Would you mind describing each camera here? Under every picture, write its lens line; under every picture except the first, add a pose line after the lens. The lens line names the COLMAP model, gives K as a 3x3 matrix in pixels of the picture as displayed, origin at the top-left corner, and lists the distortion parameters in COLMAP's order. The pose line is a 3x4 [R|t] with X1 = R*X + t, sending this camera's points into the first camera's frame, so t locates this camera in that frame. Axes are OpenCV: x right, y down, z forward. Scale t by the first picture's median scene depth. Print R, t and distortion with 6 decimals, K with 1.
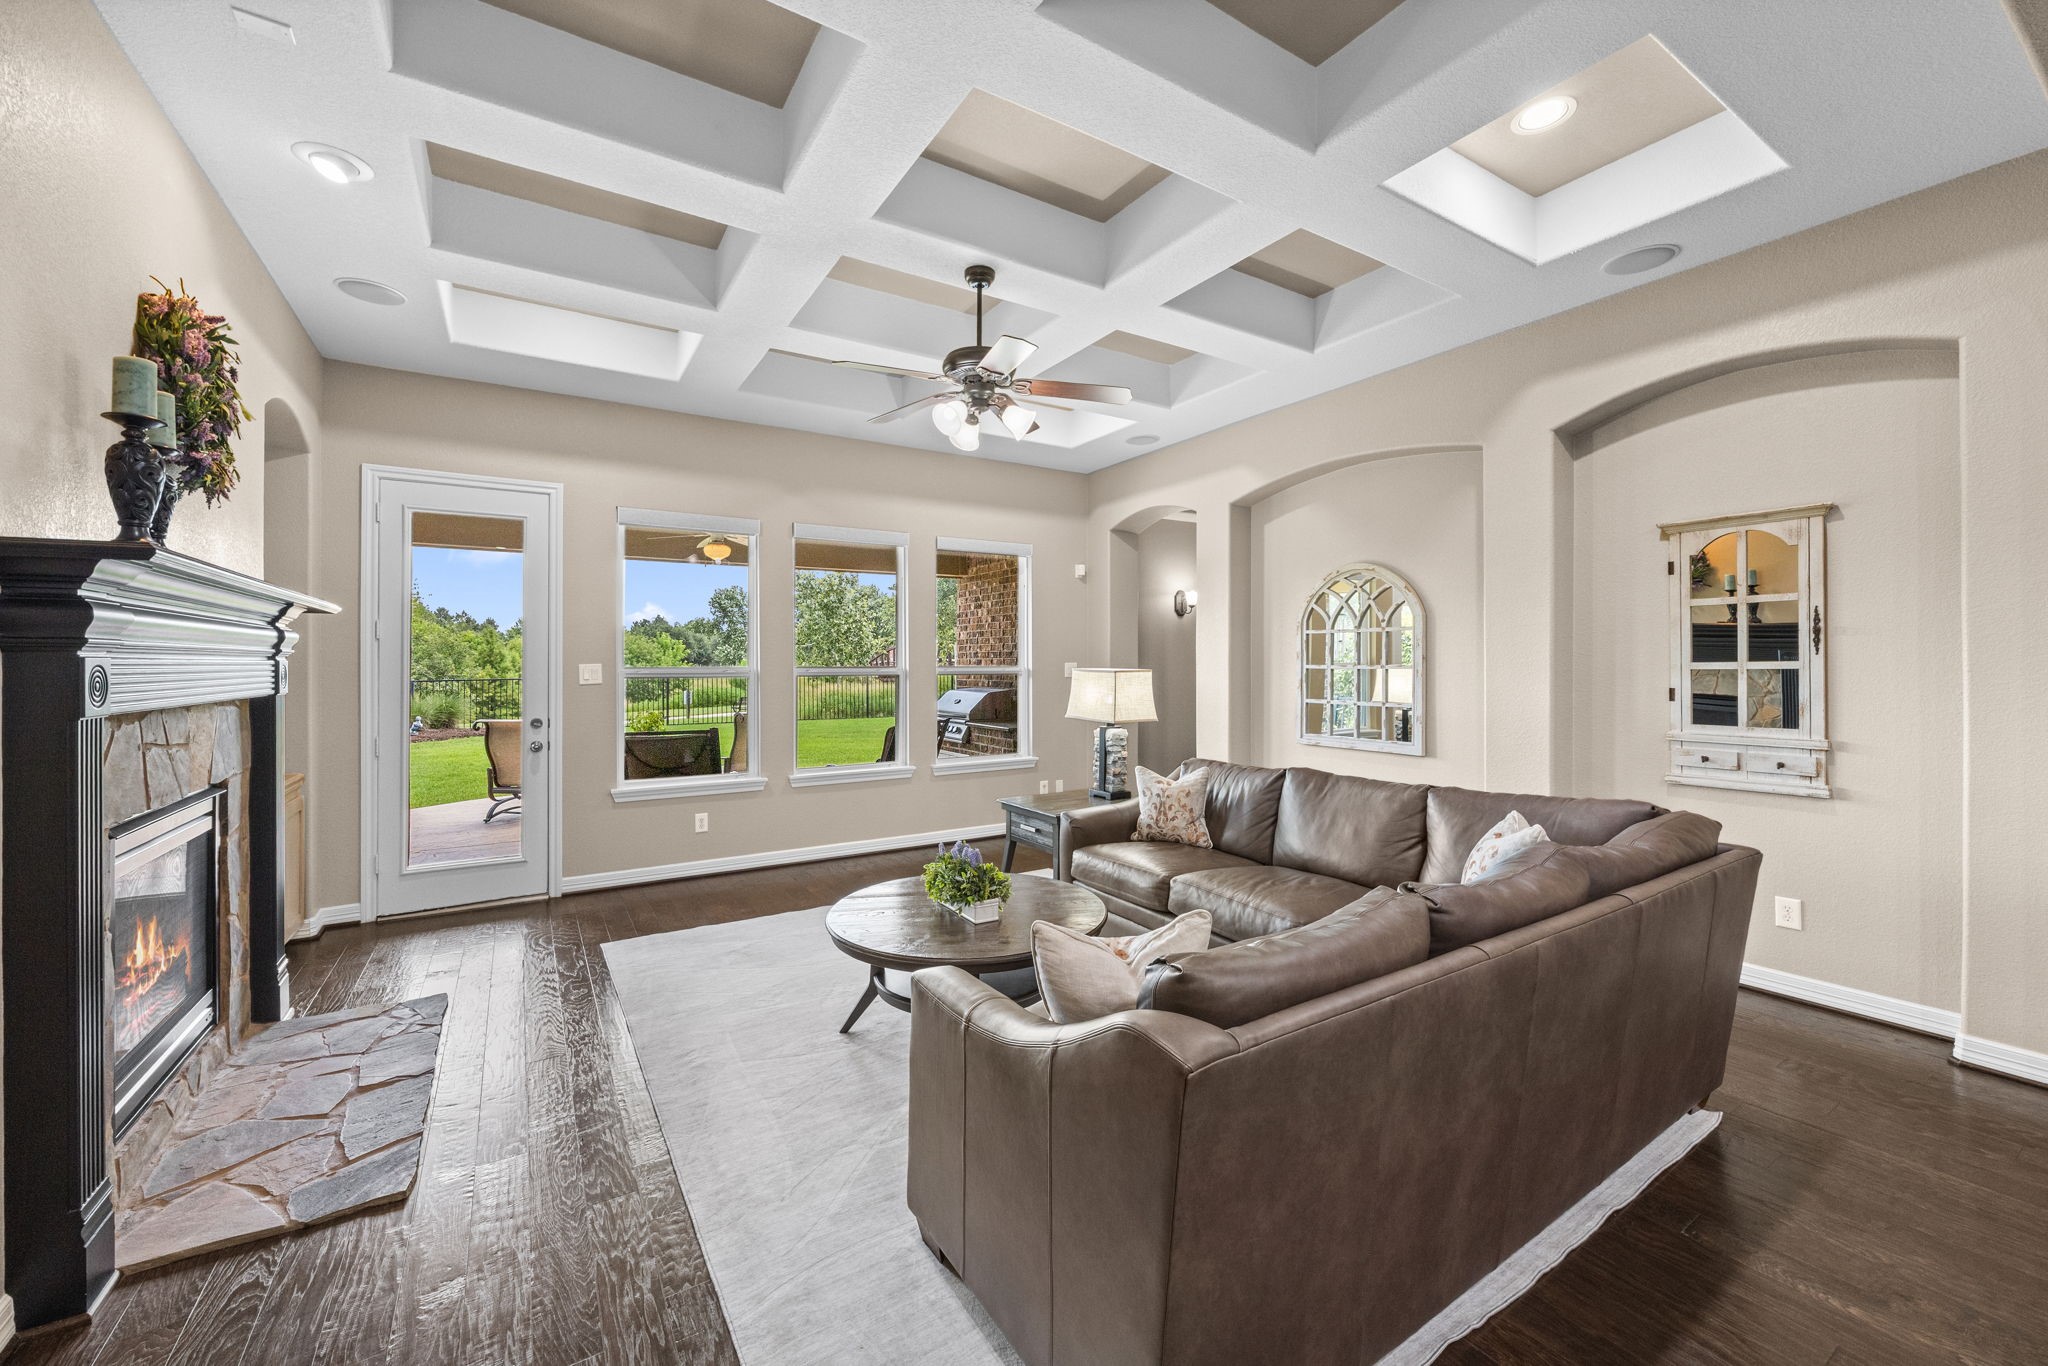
lens RADIAL K [[801.3, 0, 1029.3], [0, 801.3, 660.4], [0, 0, 1]] dist [-0.000042, -0.000012]
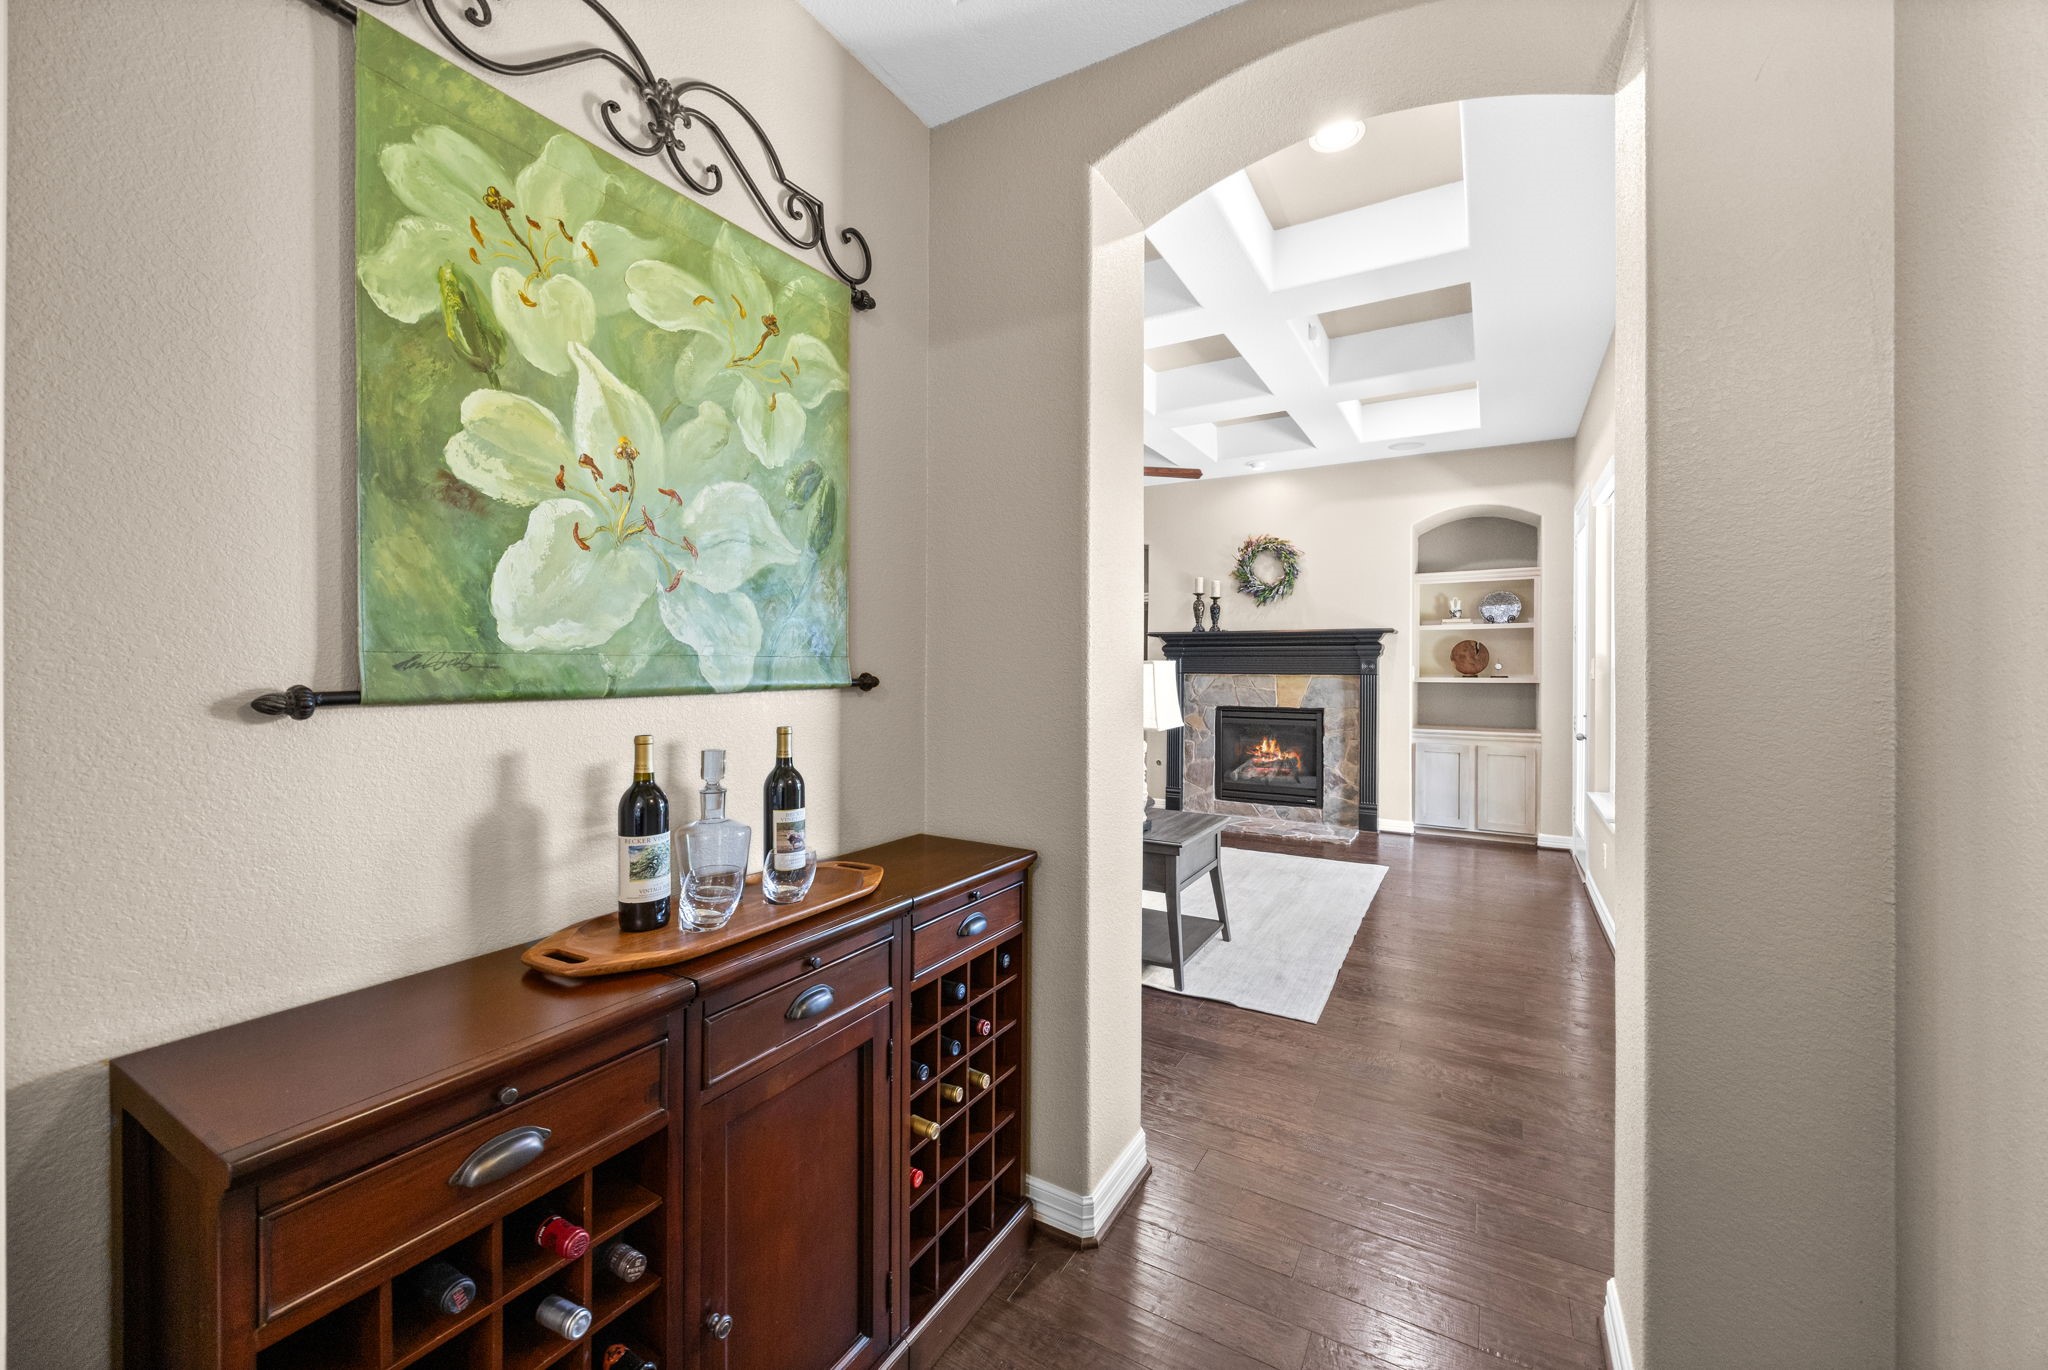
lens RADIAL K [[792.4, 0, 1028.9], [0, 792.4, 669.9], [0, 0, 1]] dist [-0.004901, -0.000137]
pose [[-0.891346, -0.000936, -0.453323, 0.505959], [-0.001376, 0.999999, 0.000641, 0.019718], [0.453322, 0.001195, -0.891346, 1.588844]]
